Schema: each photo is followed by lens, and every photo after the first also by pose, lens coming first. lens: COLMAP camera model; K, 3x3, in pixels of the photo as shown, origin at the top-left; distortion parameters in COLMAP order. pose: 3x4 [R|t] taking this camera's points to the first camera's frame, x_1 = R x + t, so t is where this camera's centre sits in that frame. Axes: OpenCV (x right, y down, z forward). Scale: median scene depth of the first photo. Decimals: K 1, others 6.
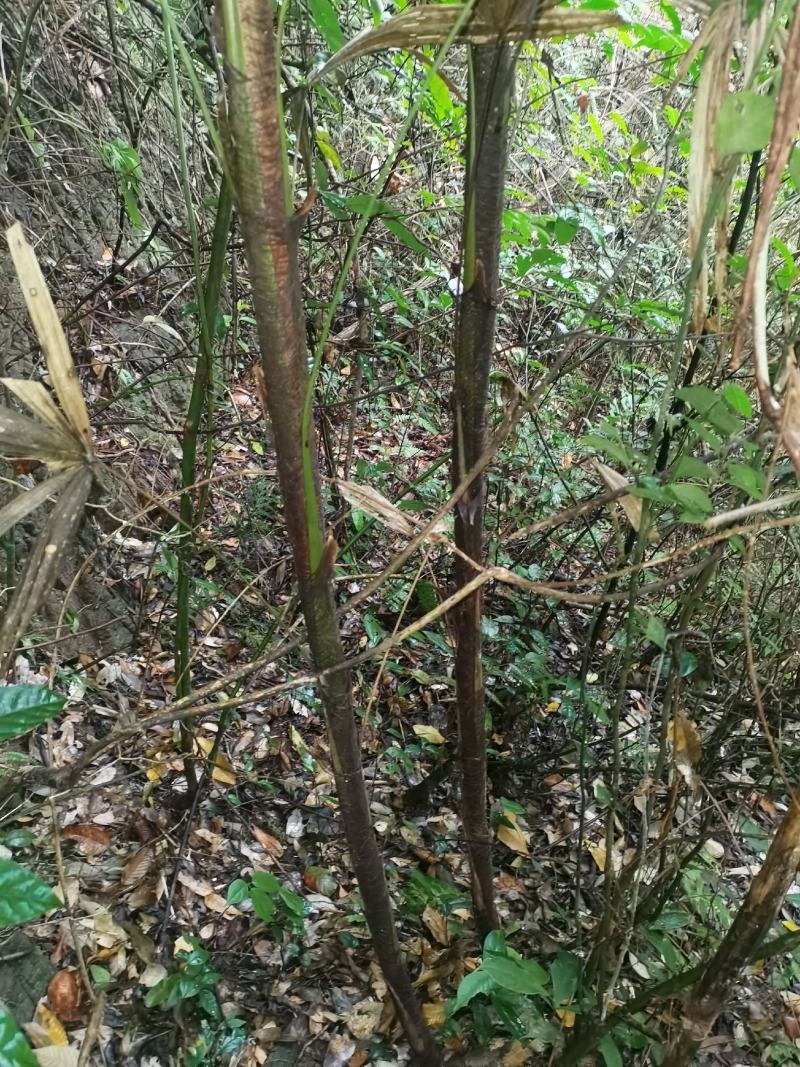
lens RADIAL K [[830.5, 0, 398.5], [0, 830.5, 530.9], [0, 0, 1]] dist [0.074369, -0.086014]
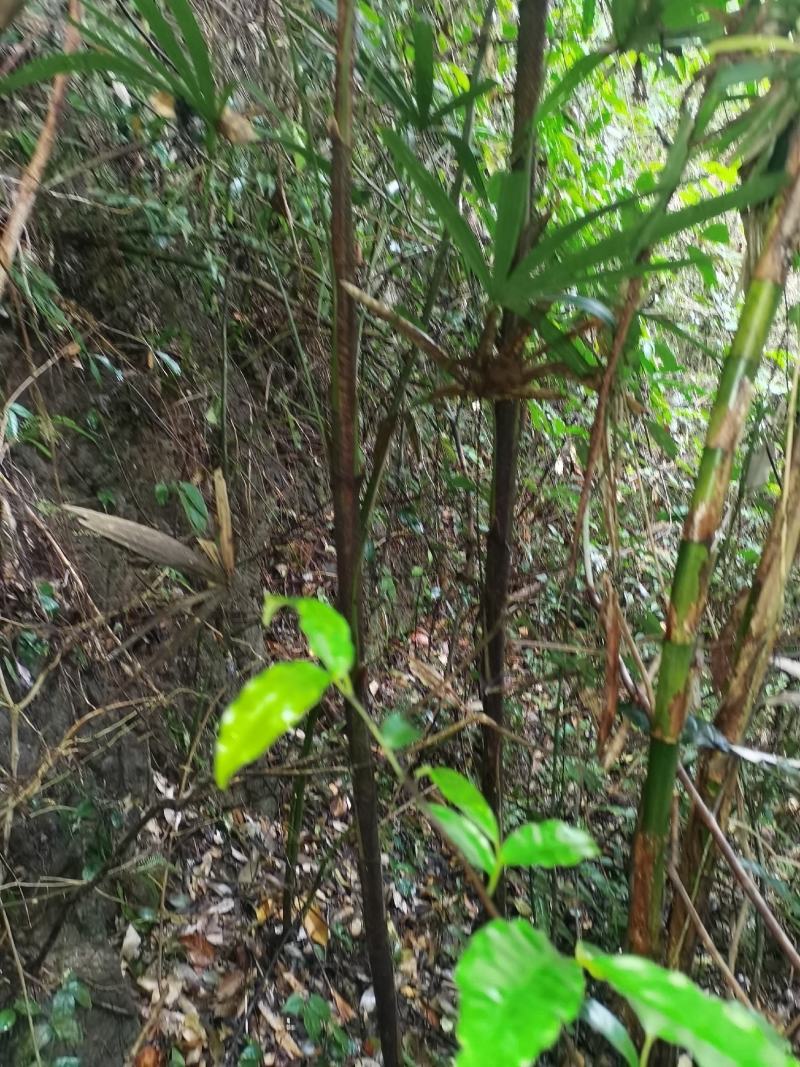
lens RADIAL K [[830.5, 0, 398.5], [0, 830.5, 530.9], [0, 0, 1]] dist [0.074369, -0.086014]
pose [[0.957730, 0.095448, -0.271372, 0.166919], [-0.176805, 0.939451, -0.293552, 0.095318], [0.226922, 0.329124, 0.916616, -0.230819]]
